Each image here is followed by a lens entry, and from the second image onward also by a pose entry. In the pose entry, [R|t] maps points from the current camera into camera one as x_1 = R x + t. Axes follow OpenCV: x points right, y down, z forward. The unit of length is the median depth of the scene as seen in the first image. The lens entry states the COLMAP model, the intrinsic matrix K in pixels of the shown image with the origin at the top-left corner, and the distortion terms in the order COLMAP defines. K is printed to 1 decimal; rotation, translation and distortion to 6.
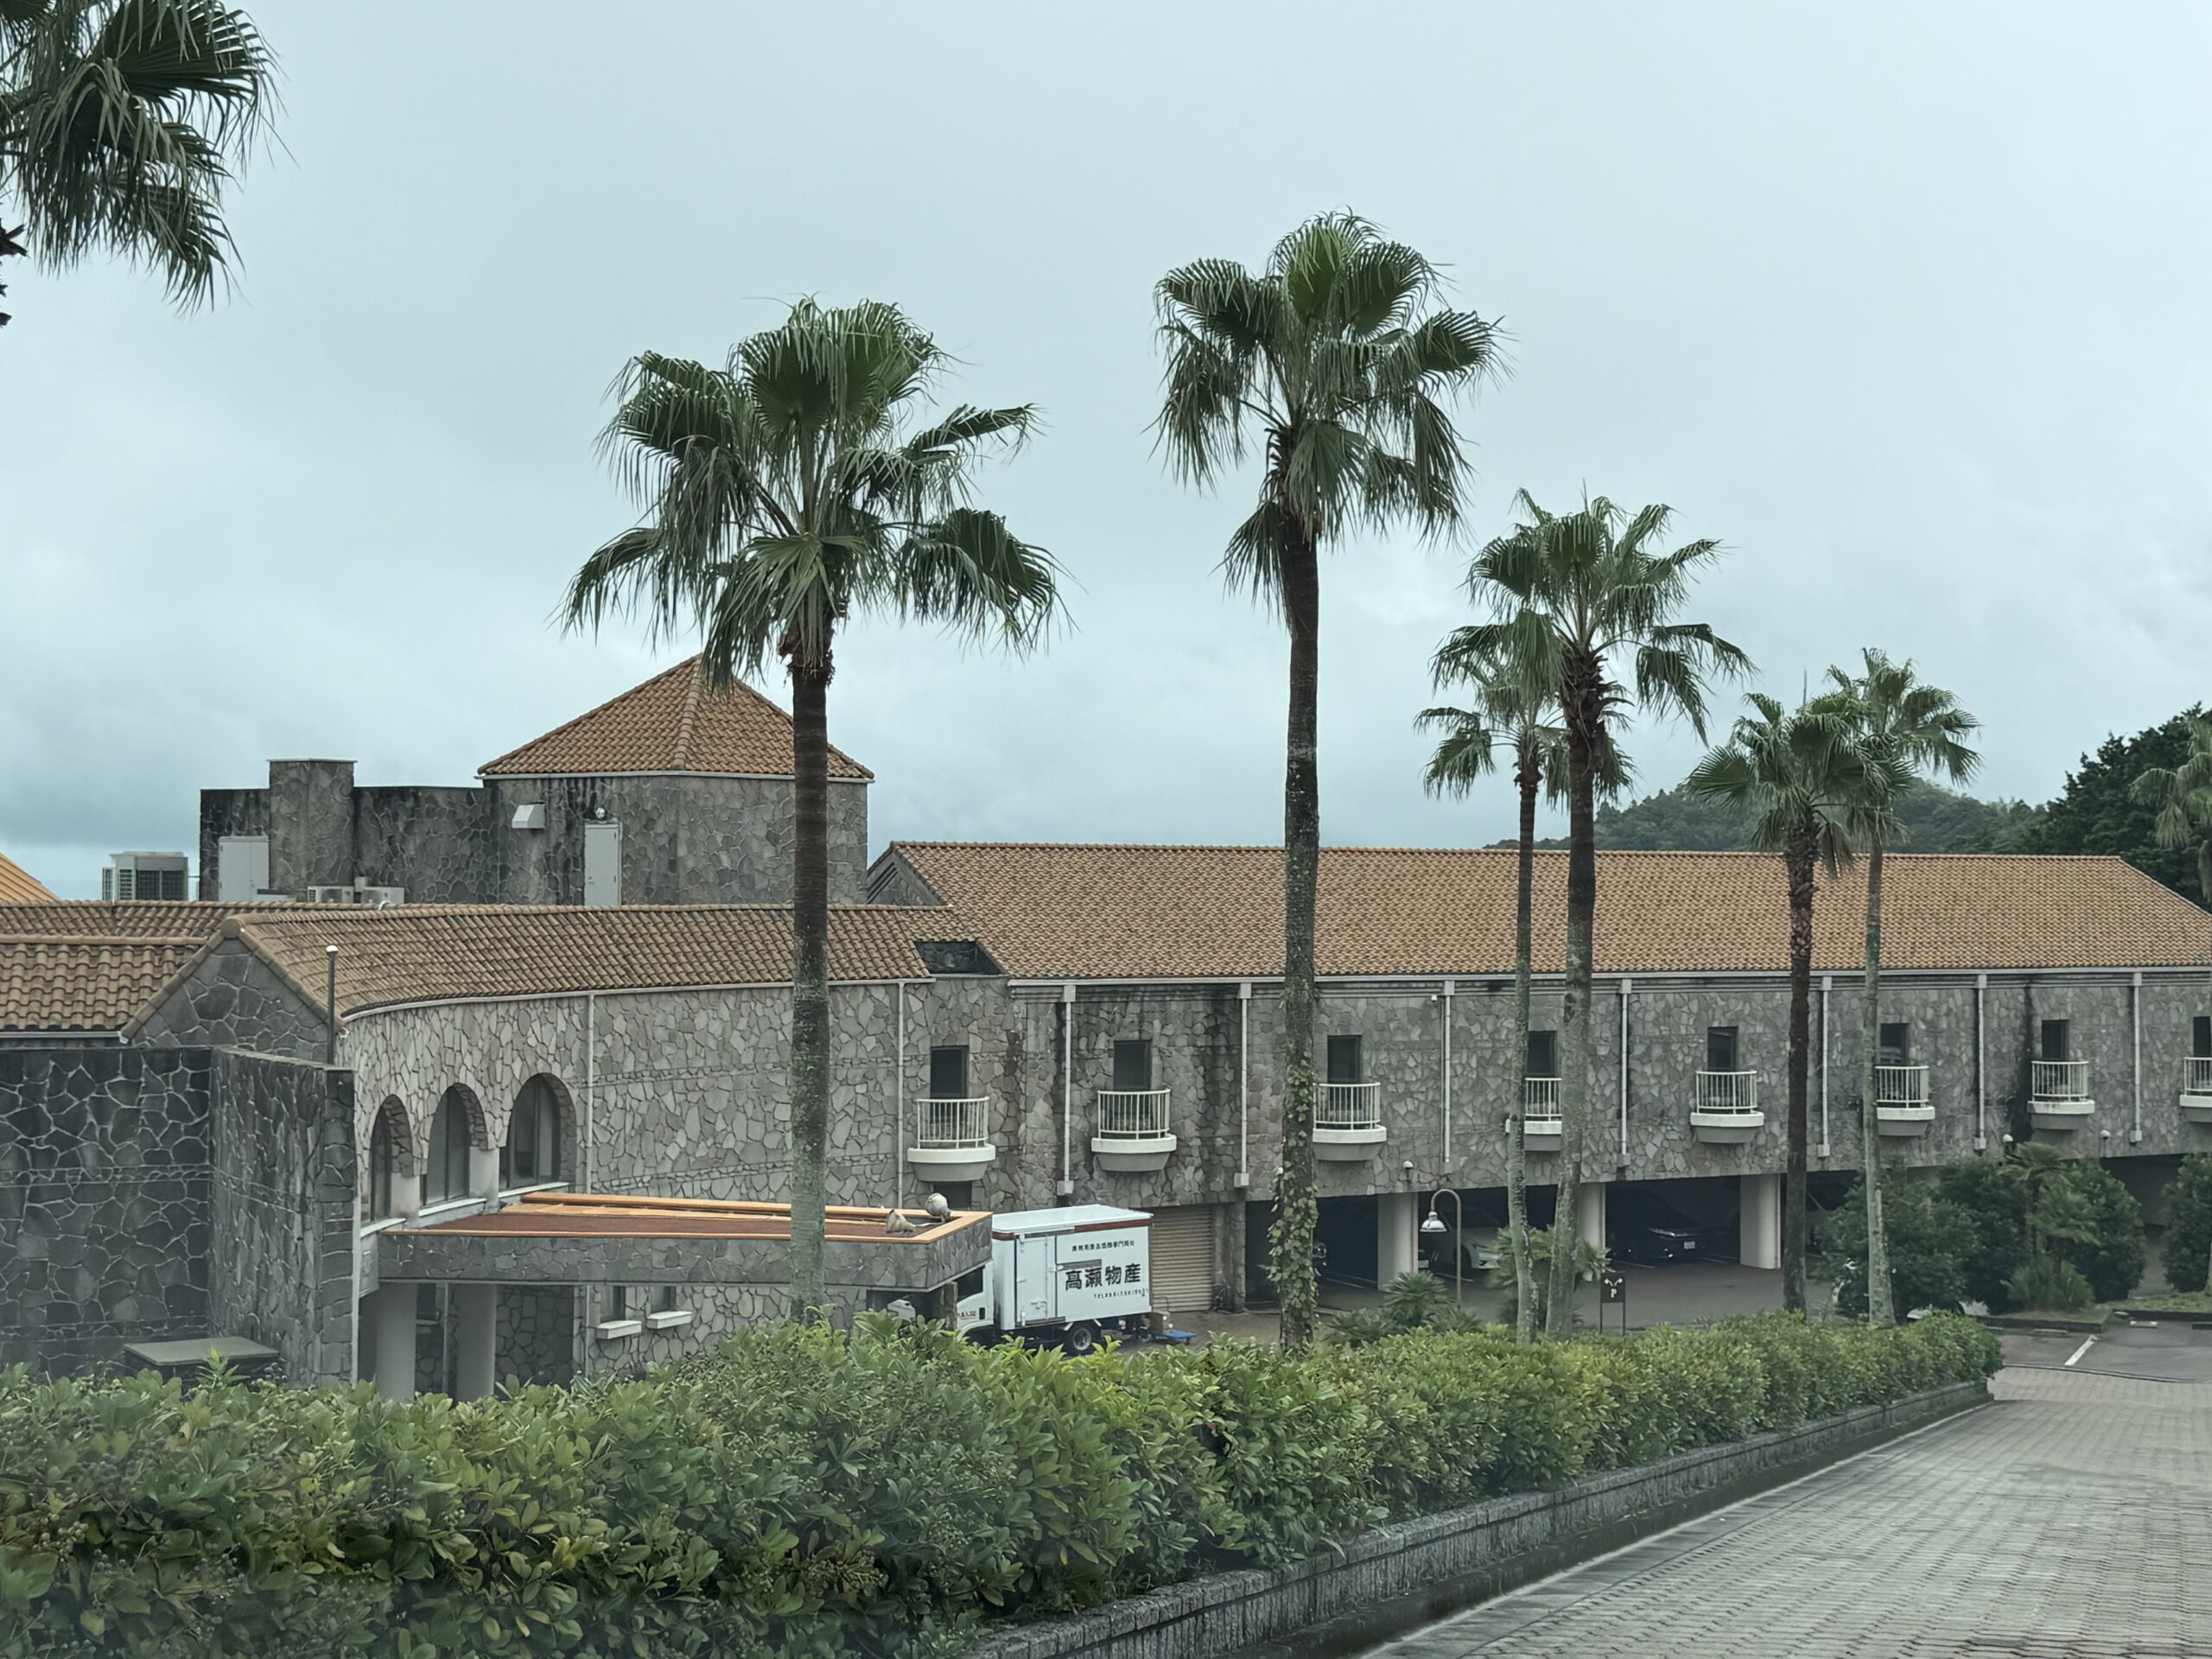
lens RADIAL K [[3122.2, 0, 1107.0], [0, 3122.2, 820.2], [0, 0, 1]] dist [0.139462, 0.000000]
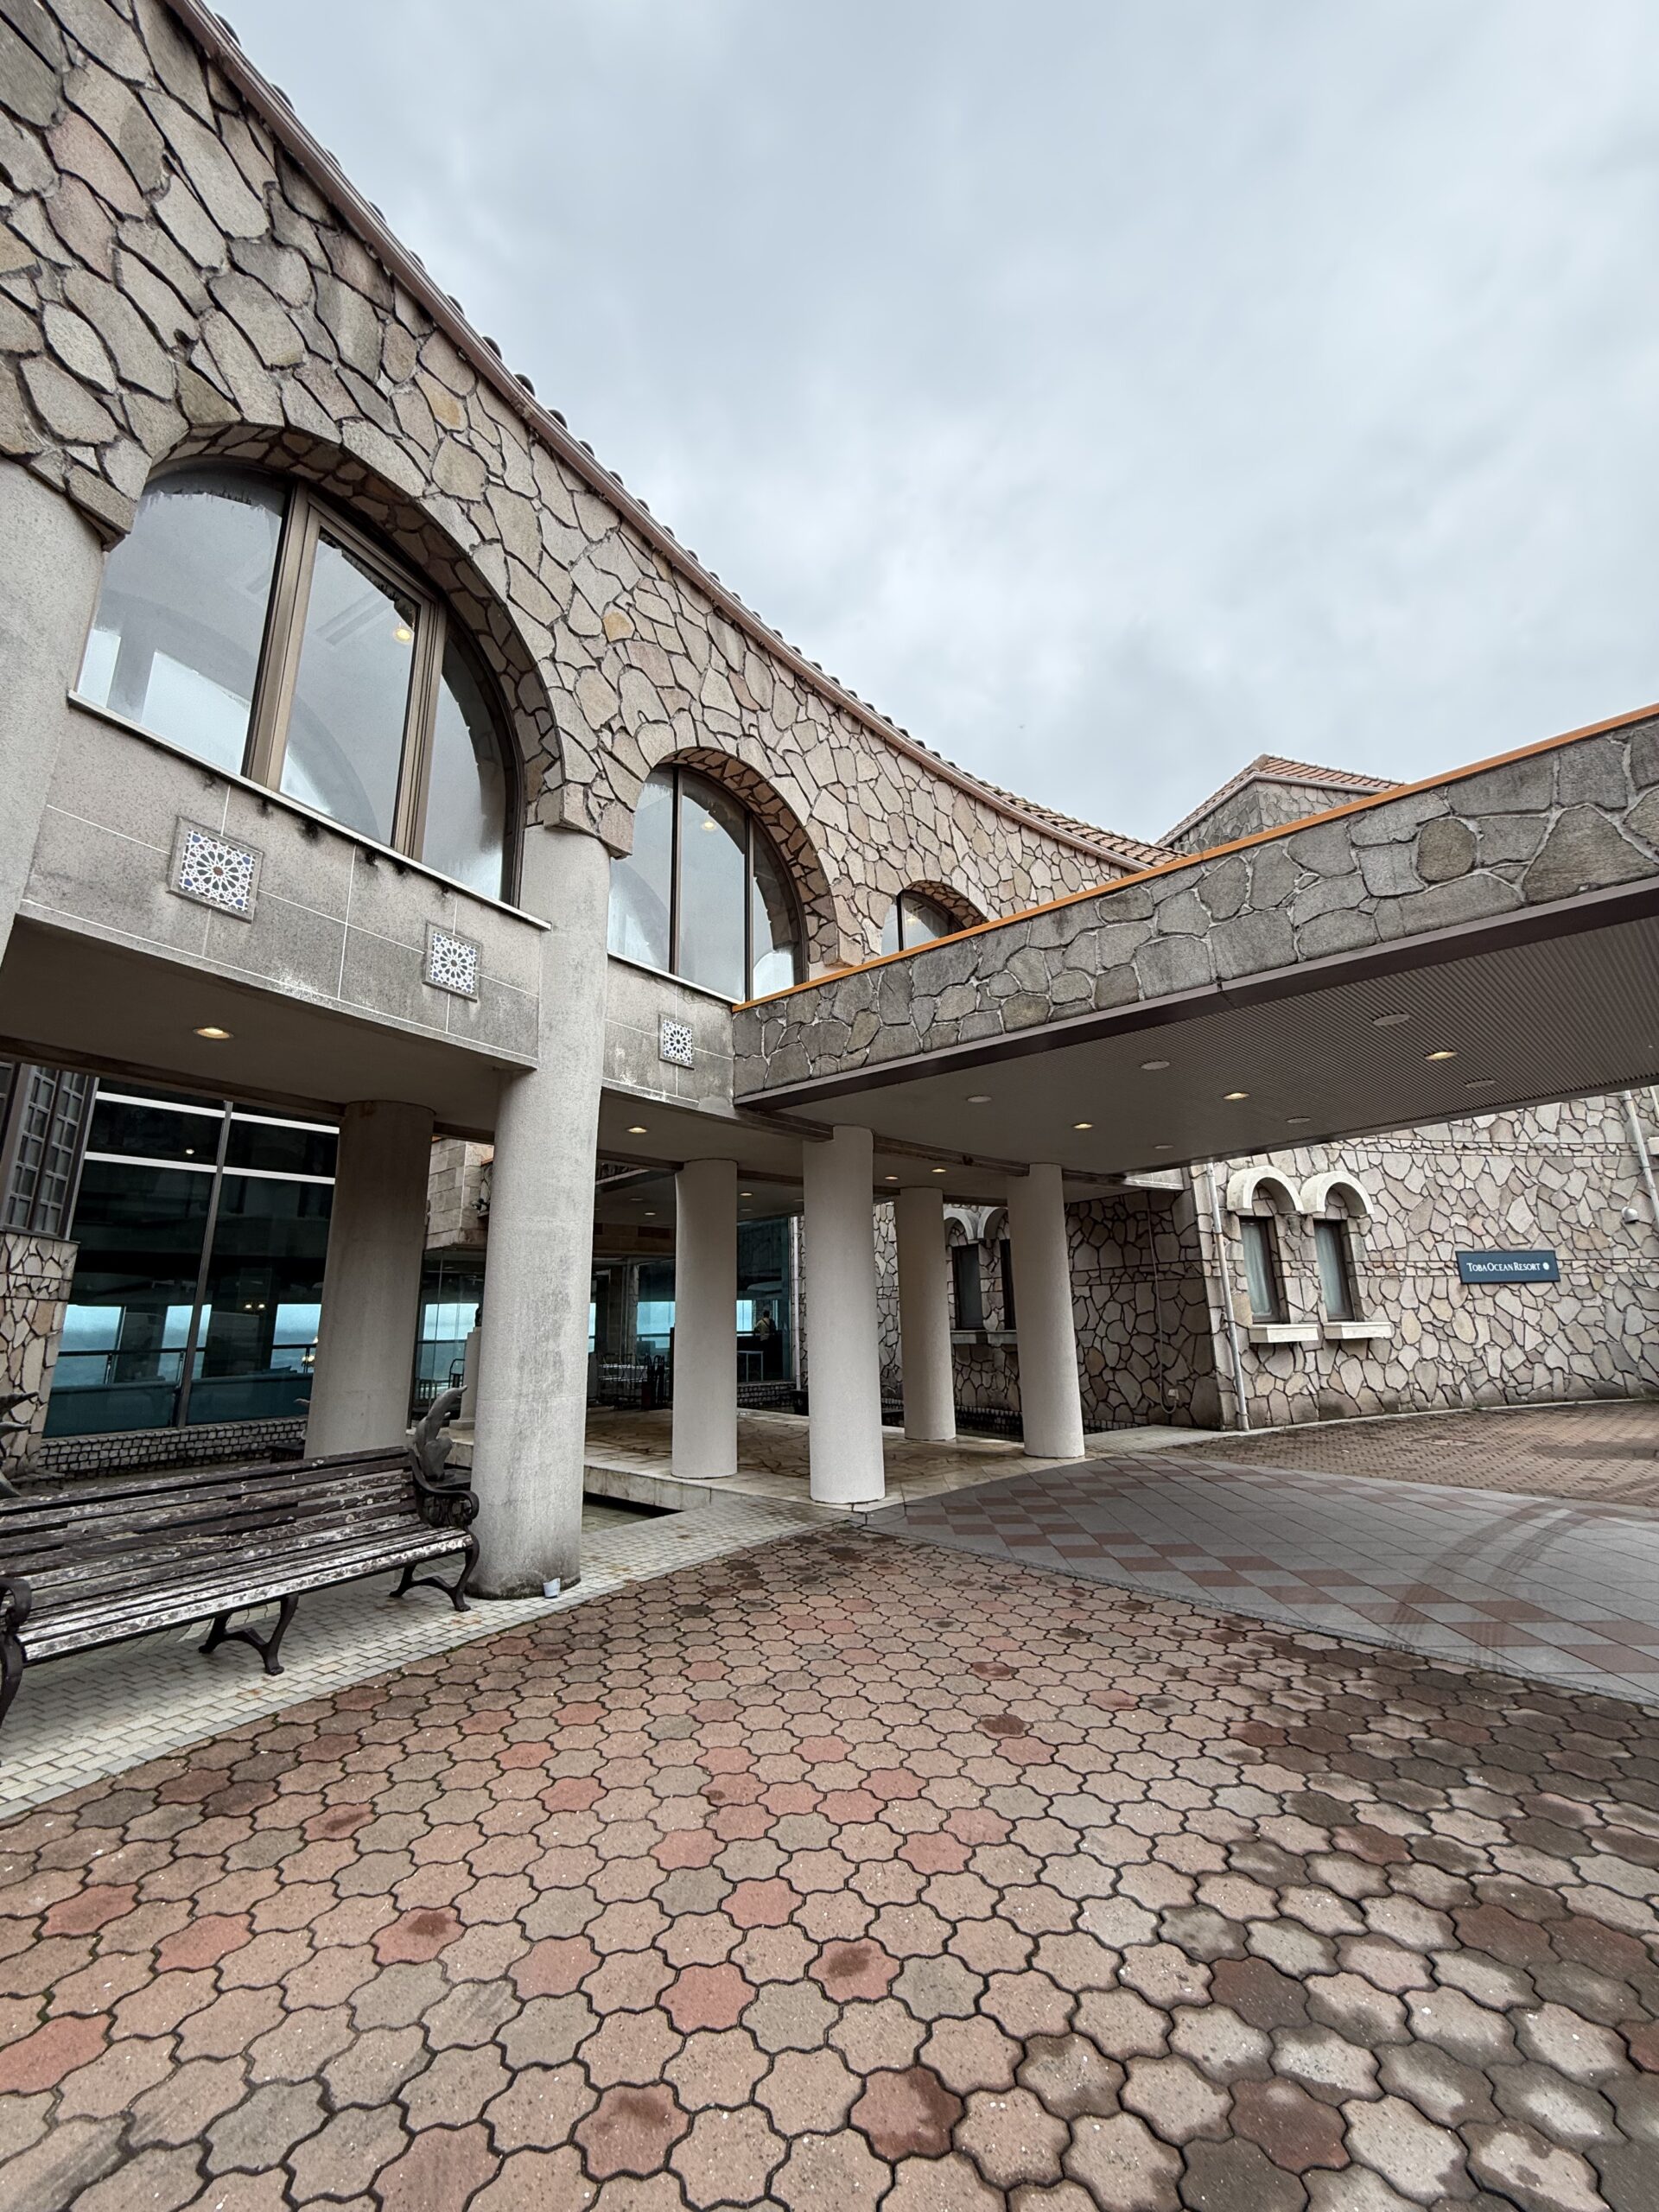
lens RADIAL K [[879.9, 0, 830.5], [0, 879.9, 1096.8], [0, 0, 1]] dist [-0.003731, 0.000810]
pose [[0.828893, -0.167916, -0.533611, -0.121236], [0.037506, 0.968422, -0.246480, 0.149949], [0.558149, 0.184292, 0.809016, 0.748967]]
